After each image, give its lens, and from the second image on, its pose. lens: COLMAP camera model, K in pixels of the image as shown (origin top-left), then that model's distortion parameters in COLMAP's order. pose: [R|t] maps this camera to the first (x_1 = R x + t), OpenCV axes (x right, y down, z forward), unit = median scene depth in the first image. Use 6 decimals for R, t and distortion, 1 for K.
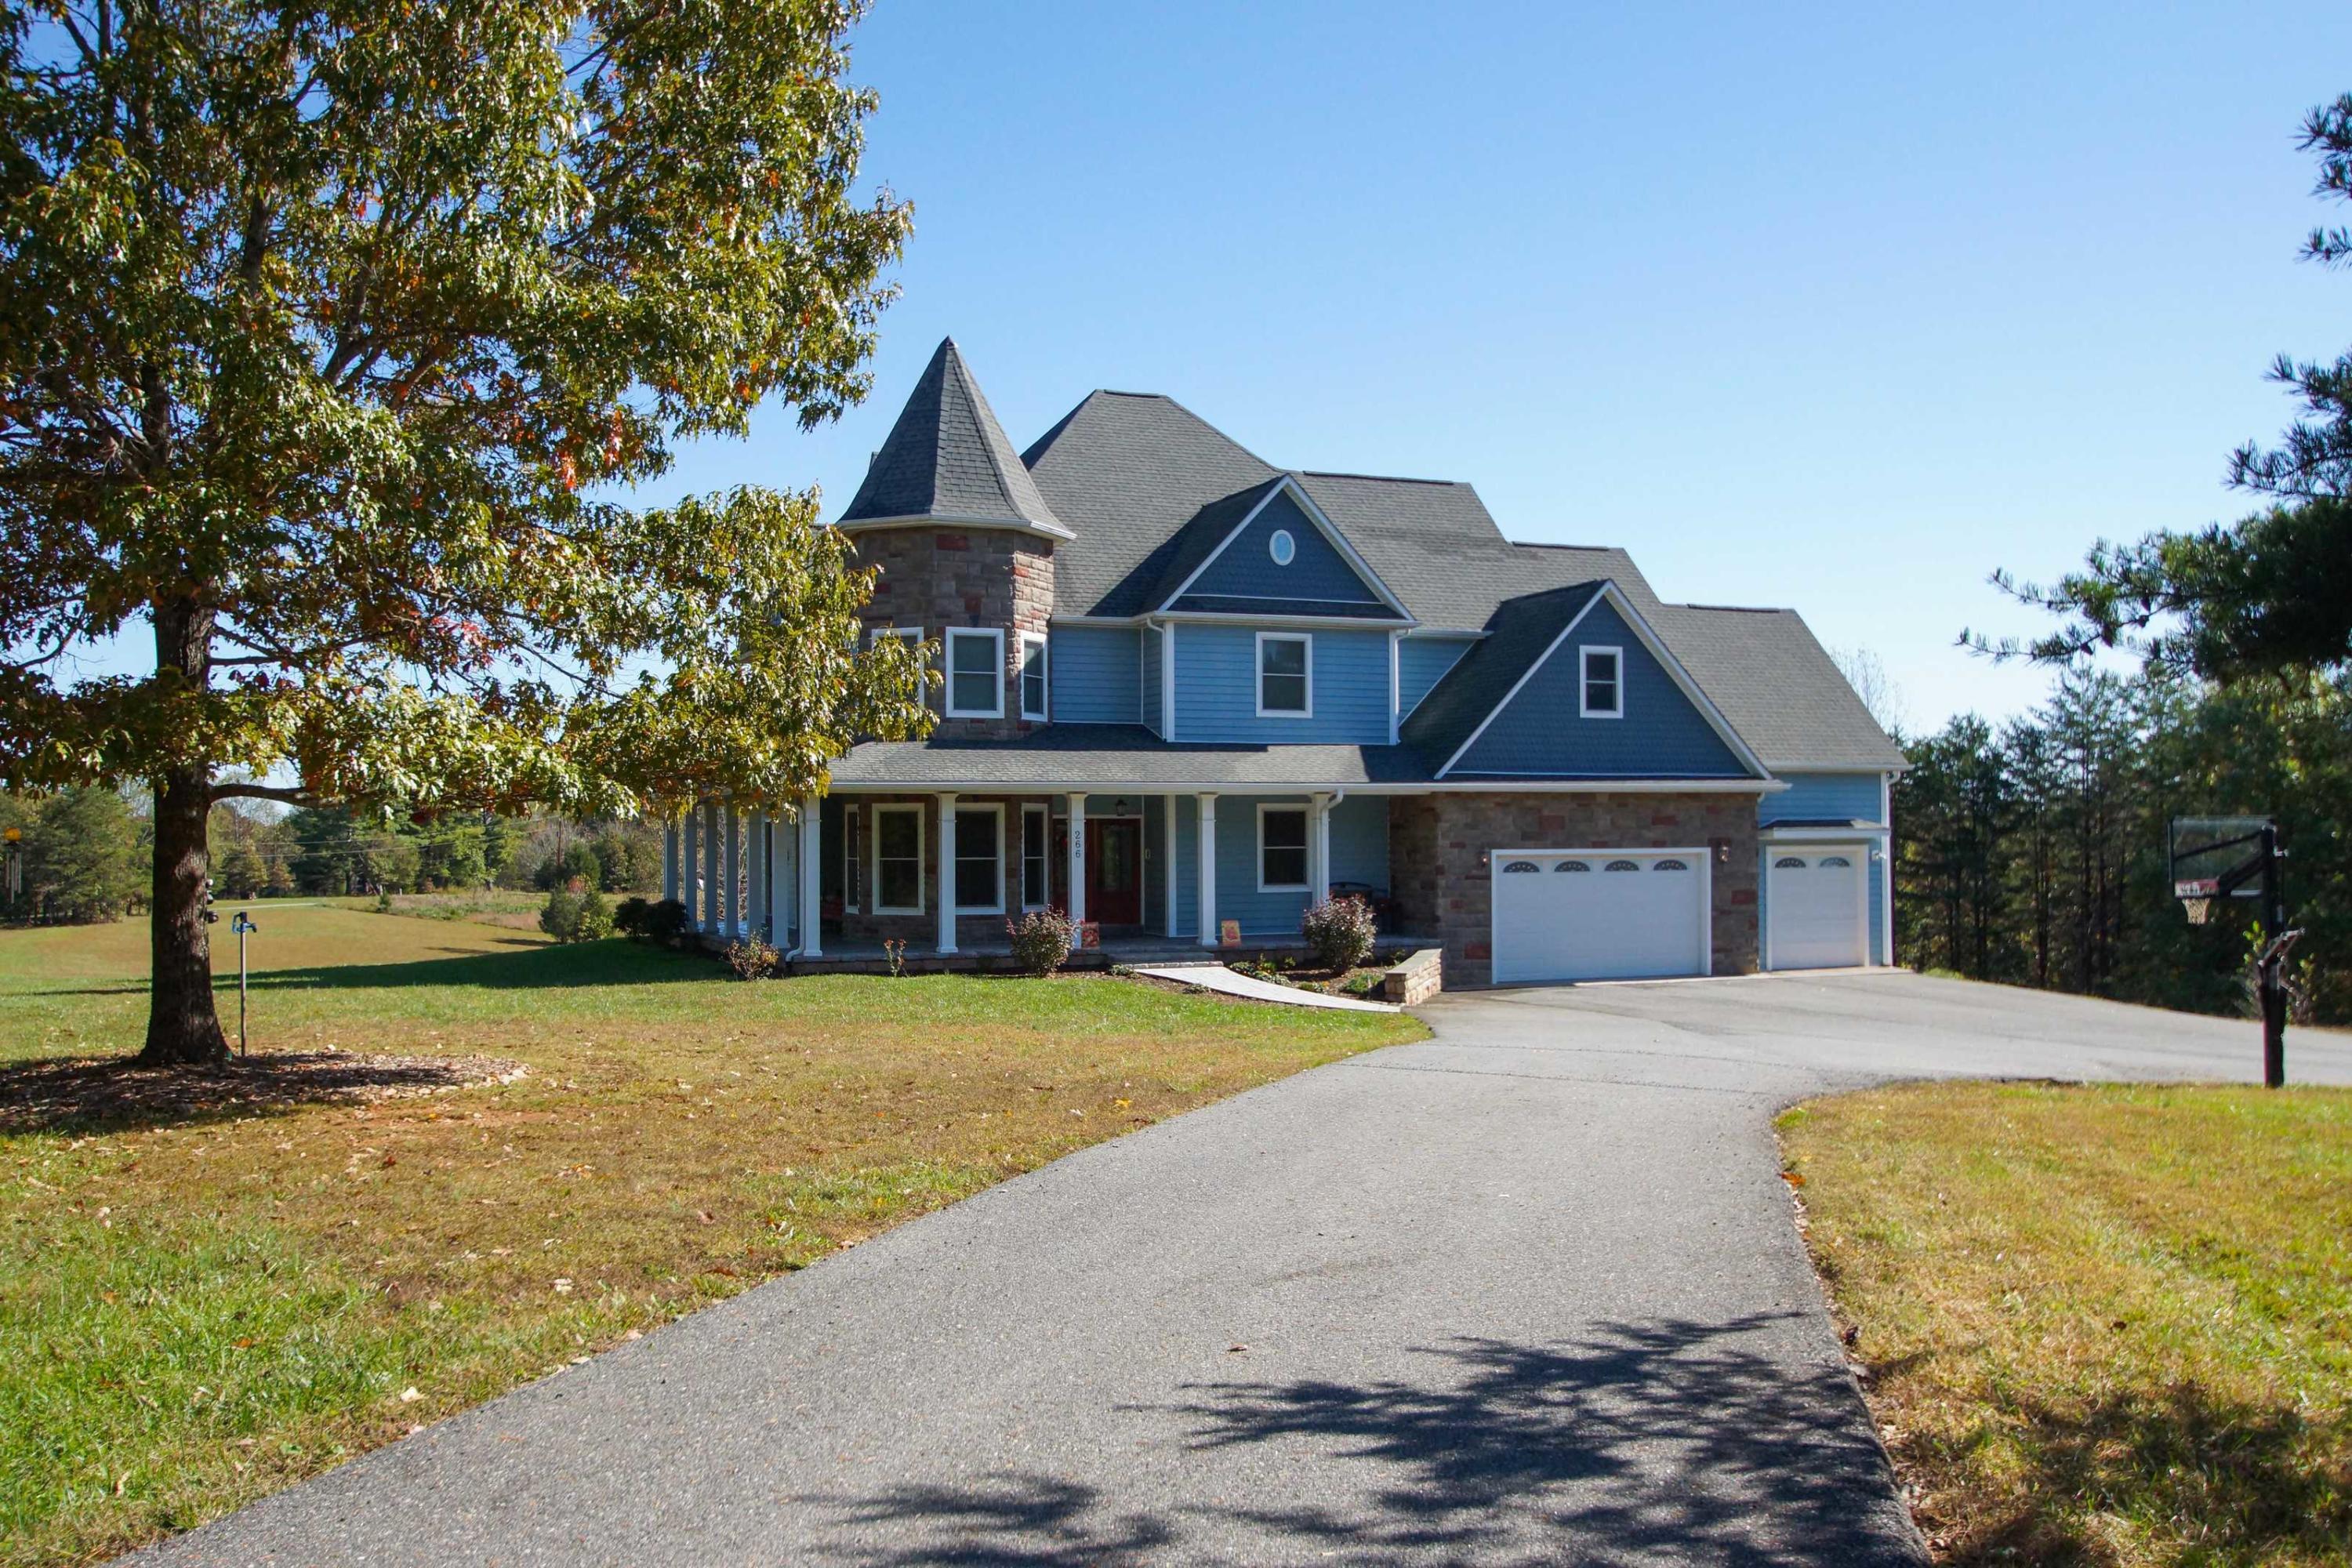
lens RADIAL K [[2144.9, 0, 1188.2], [0, 2144.9, 795.4], [0, 0, 1]] dist [-0.049429, 0.000000]
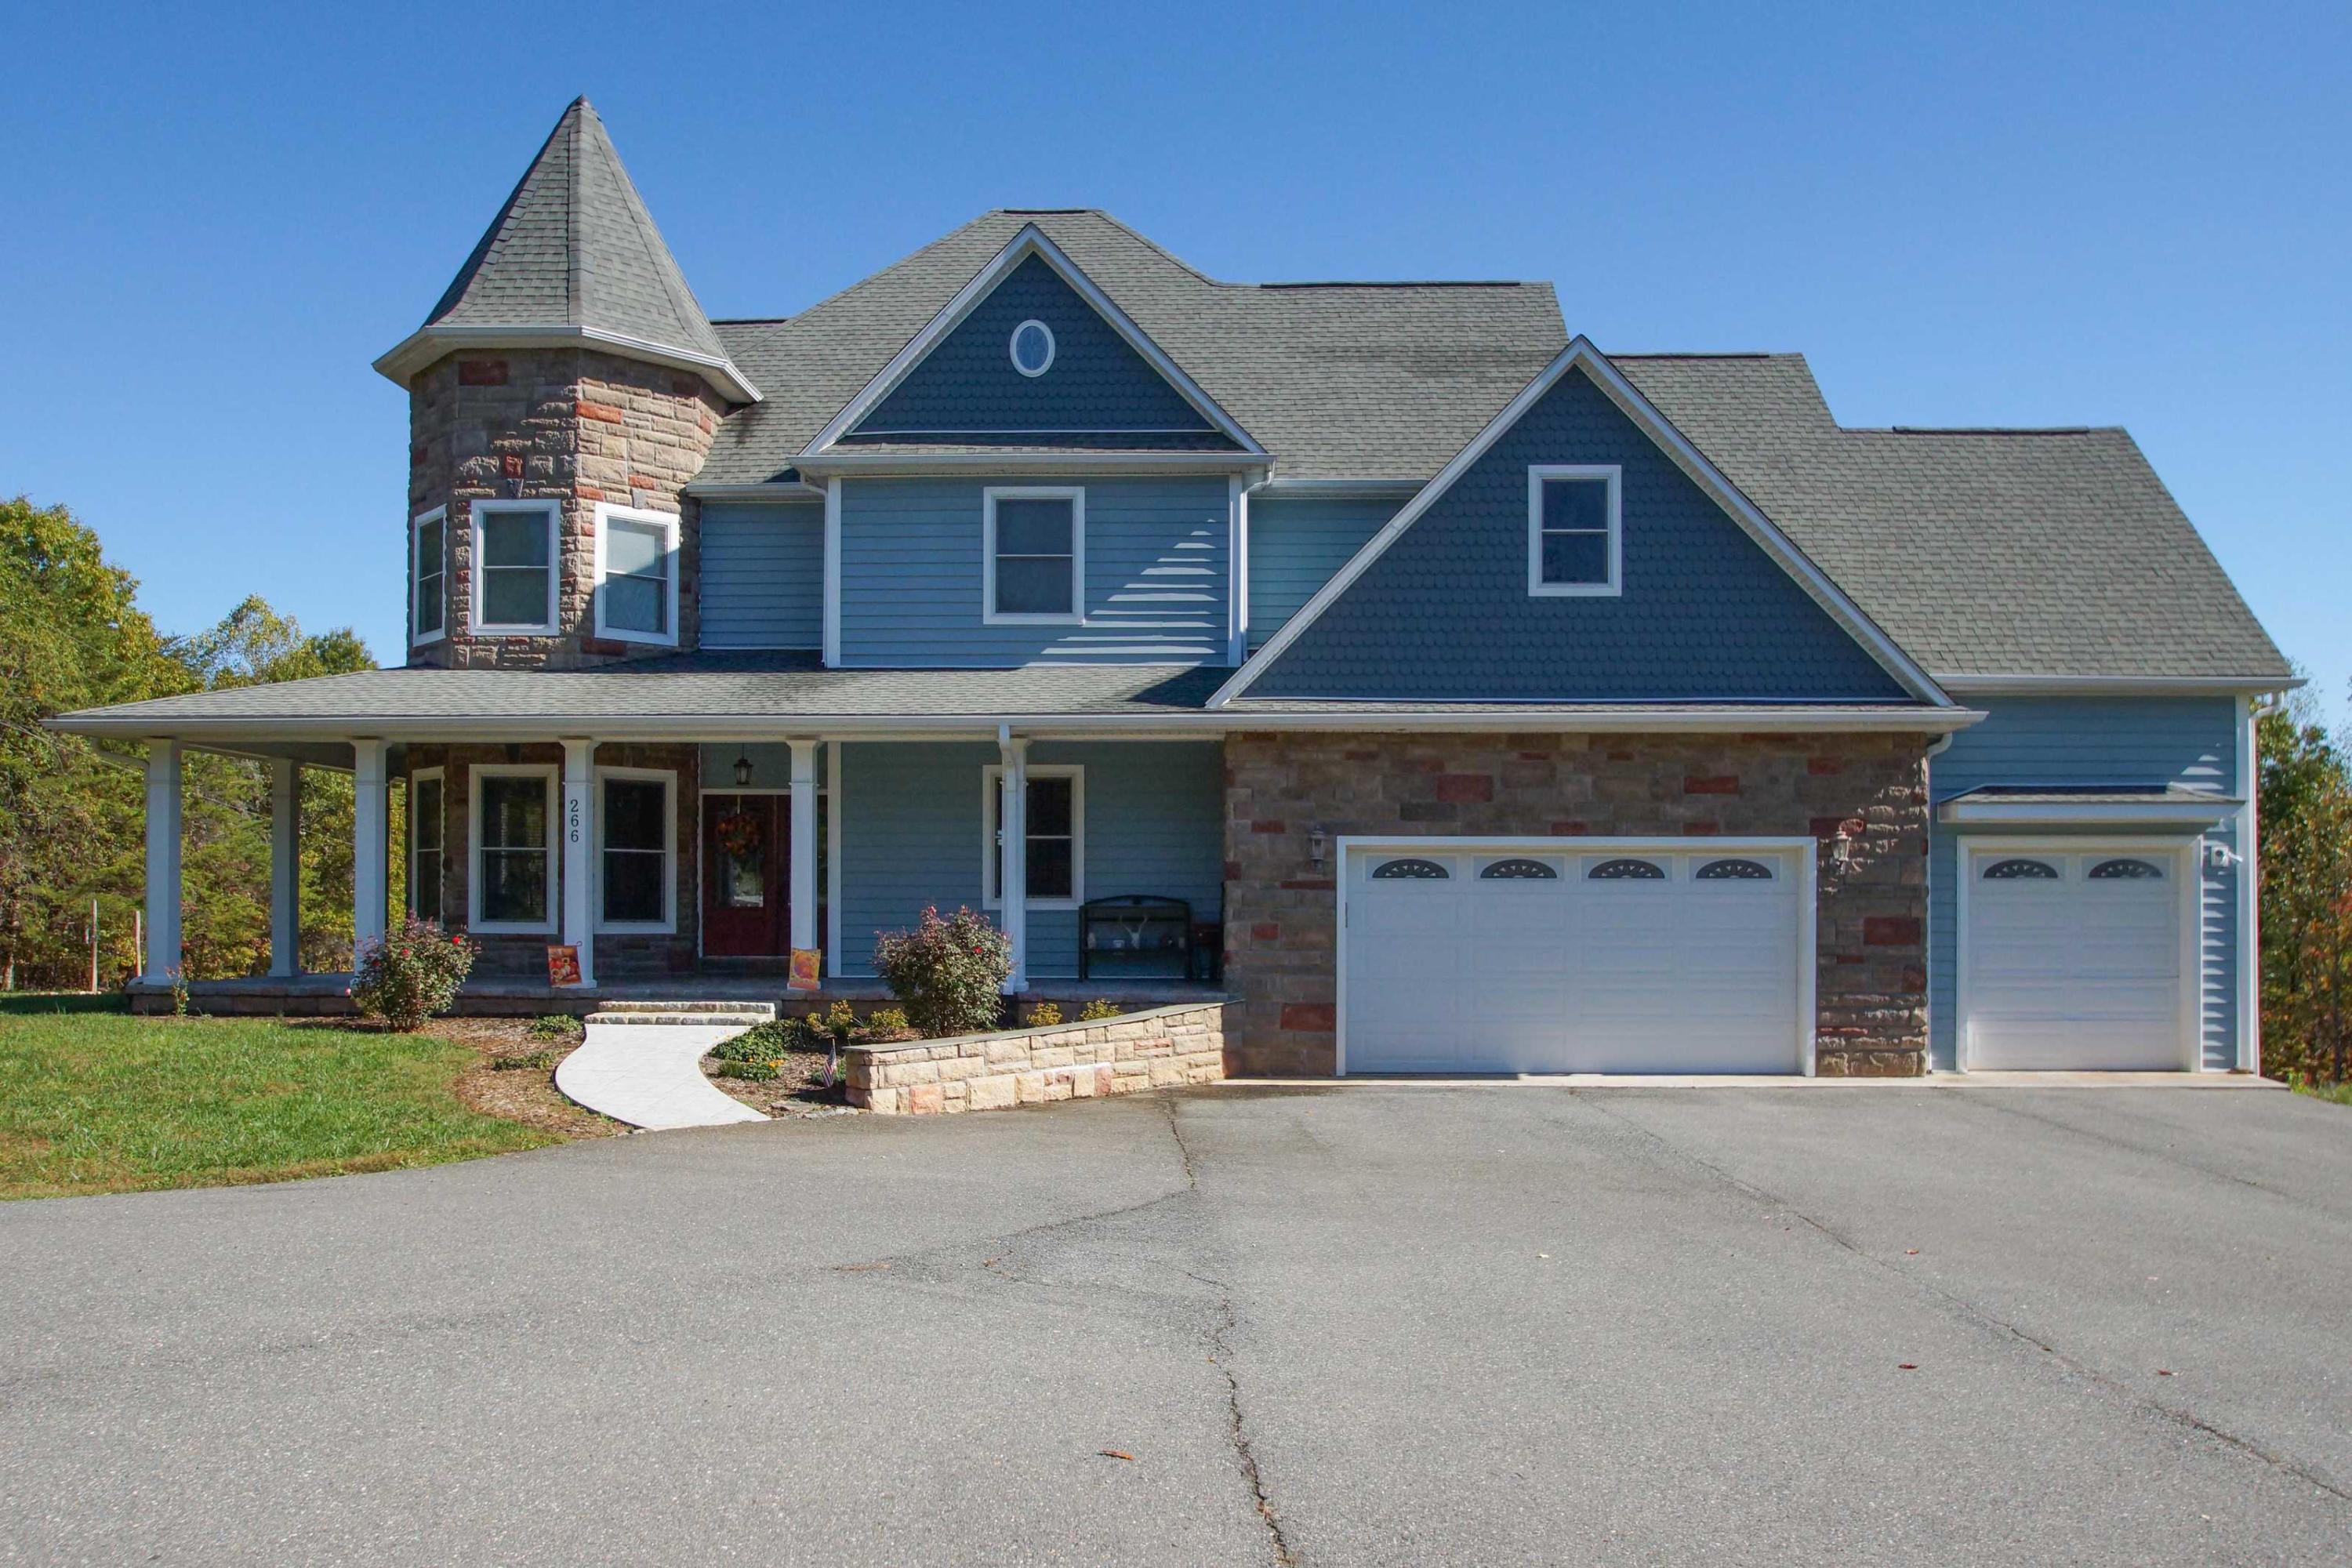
lens RADIAL K [[1773.6, 0, 1172.2], [0, 1773.6, 902.7], [0, 0, 1]] dist [-0.032287, 0.006640]
pose [[0.907212, 0.007320, -0.420609, 0.290051], [0.000476, 0.999830, 0.018429, 0.033401], [0.420673, -0.016919, 0.907055, 0.546839]]
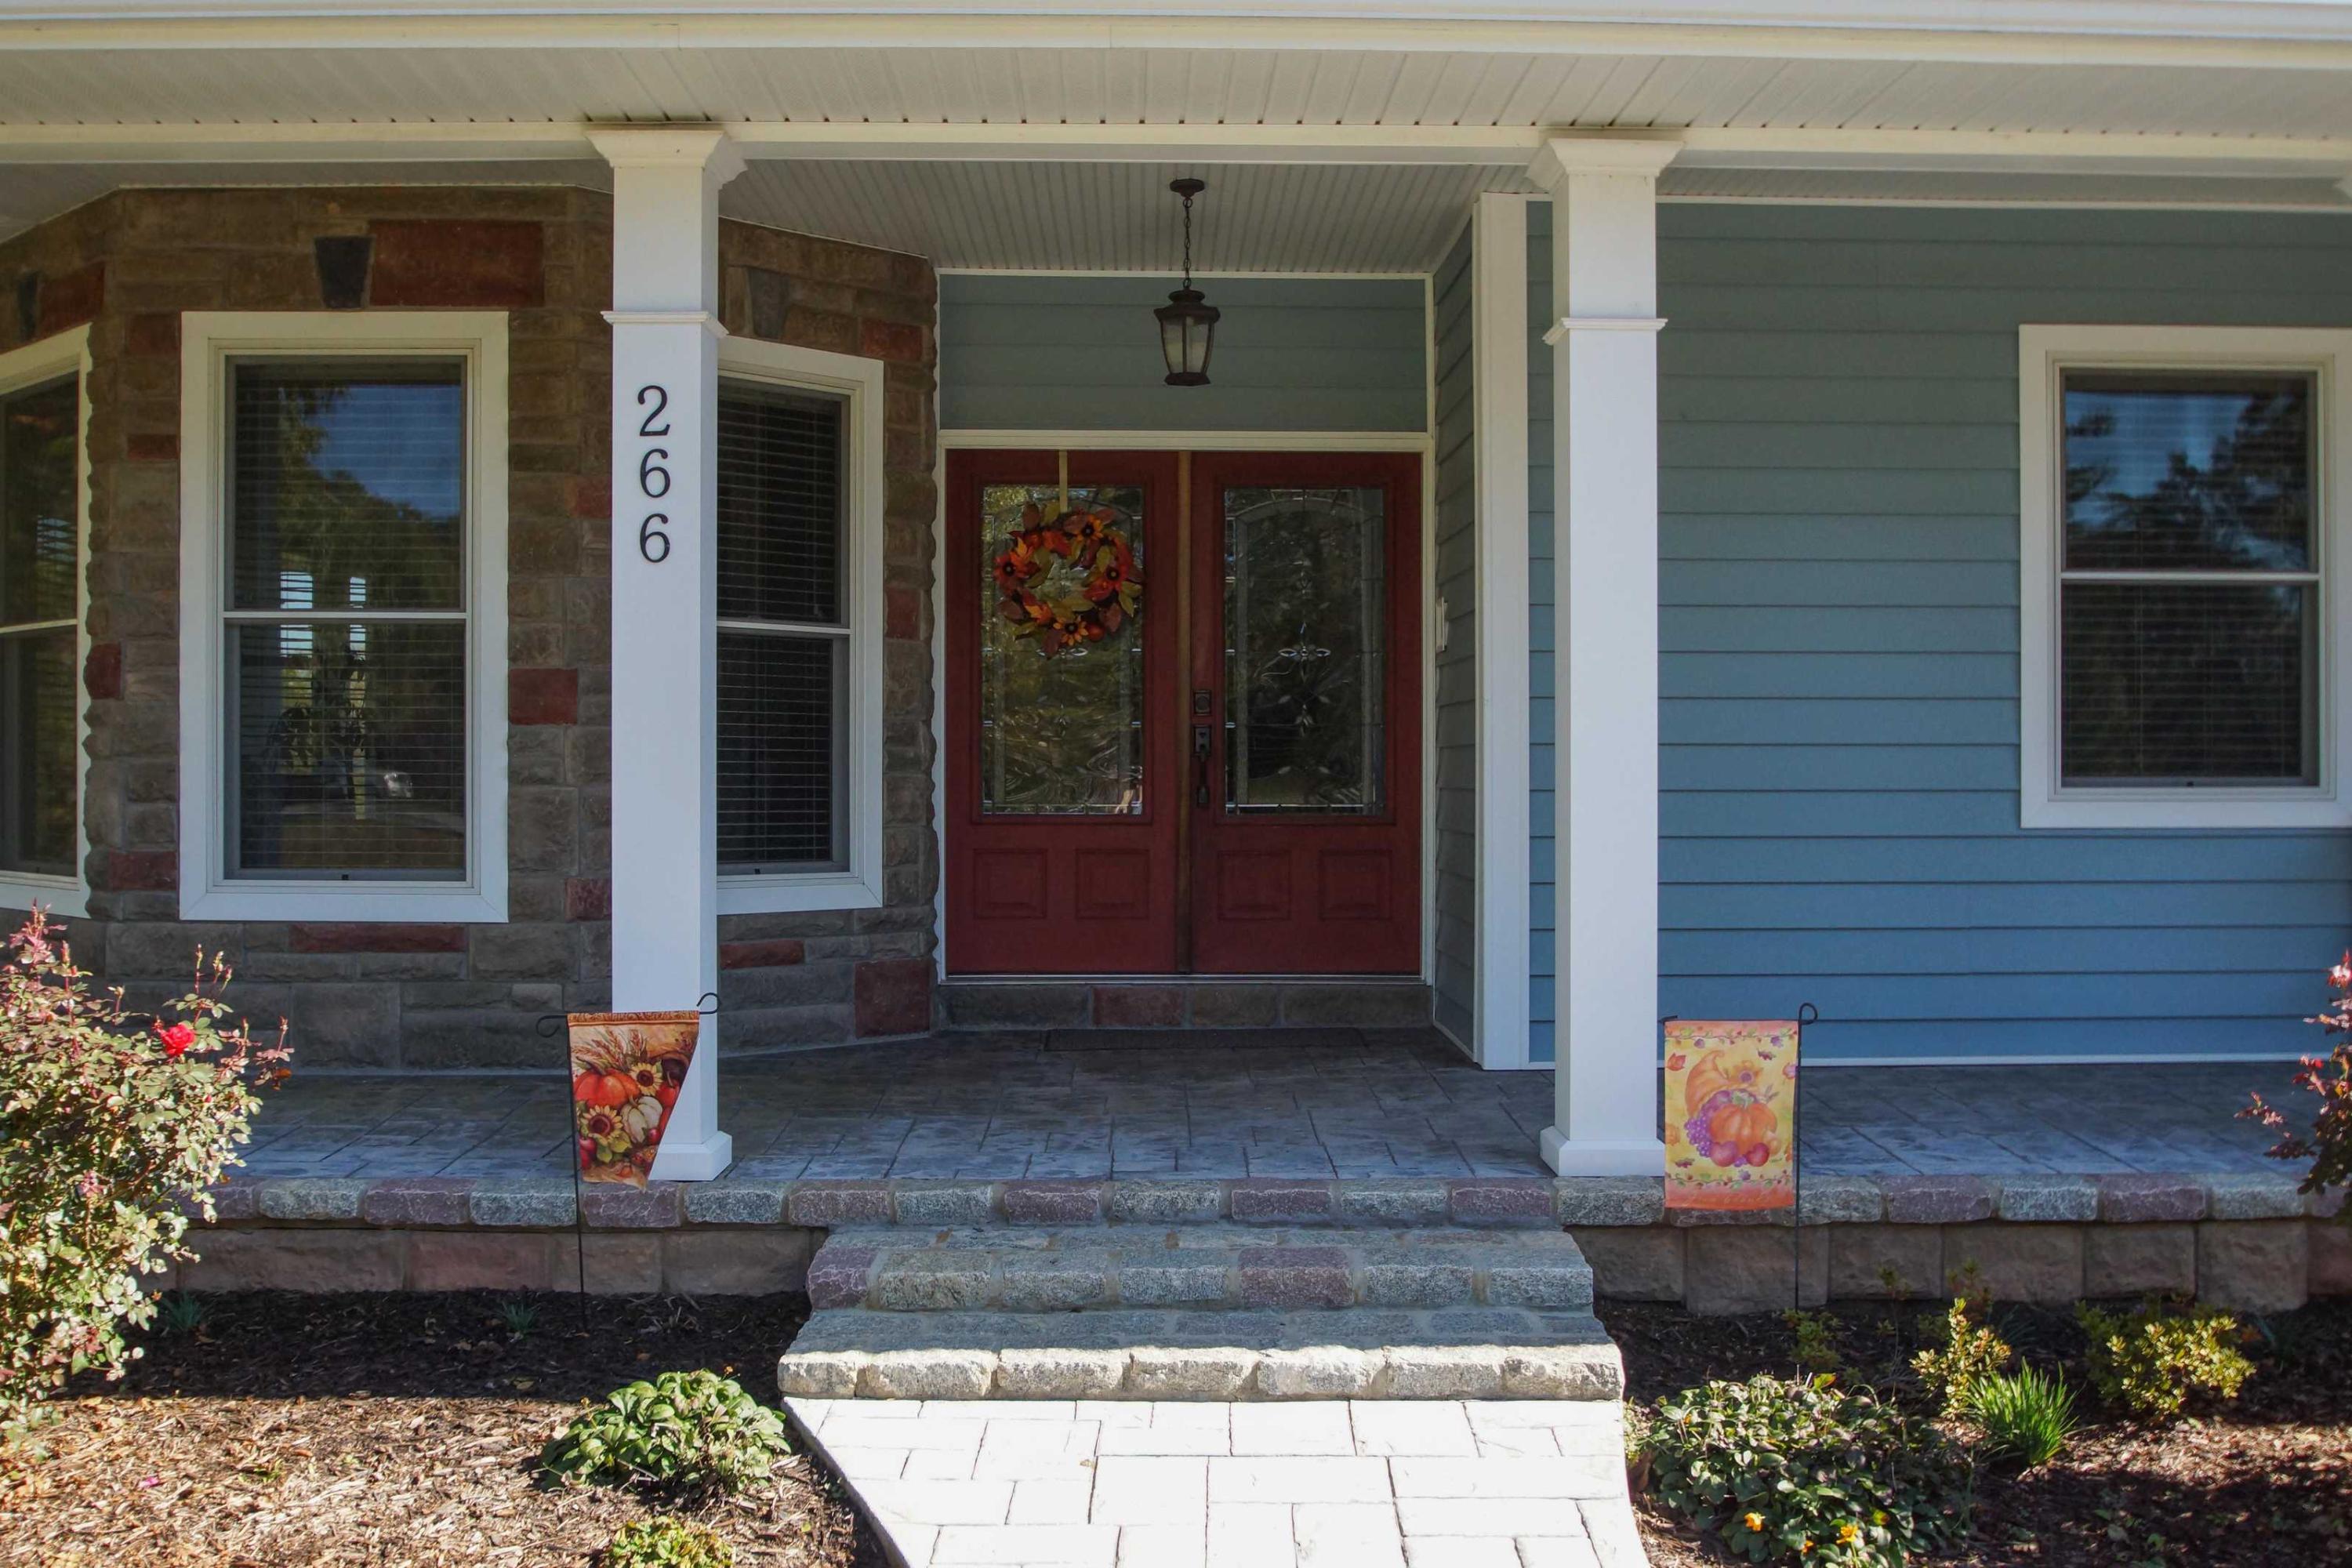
lens RADIAL K [[2368.1, 0, 1183.0], [0, 2368.1, 782.3], [0, 0, 1]] dist [-0.057822, 0.000000]
pose [[0.928670, 0.004297, -0.370882, 0.038883], [0.003106, 0.999808, 0.019359, 0.037026], [0.370894, -0.019130, 0.928478, 0.776180]]
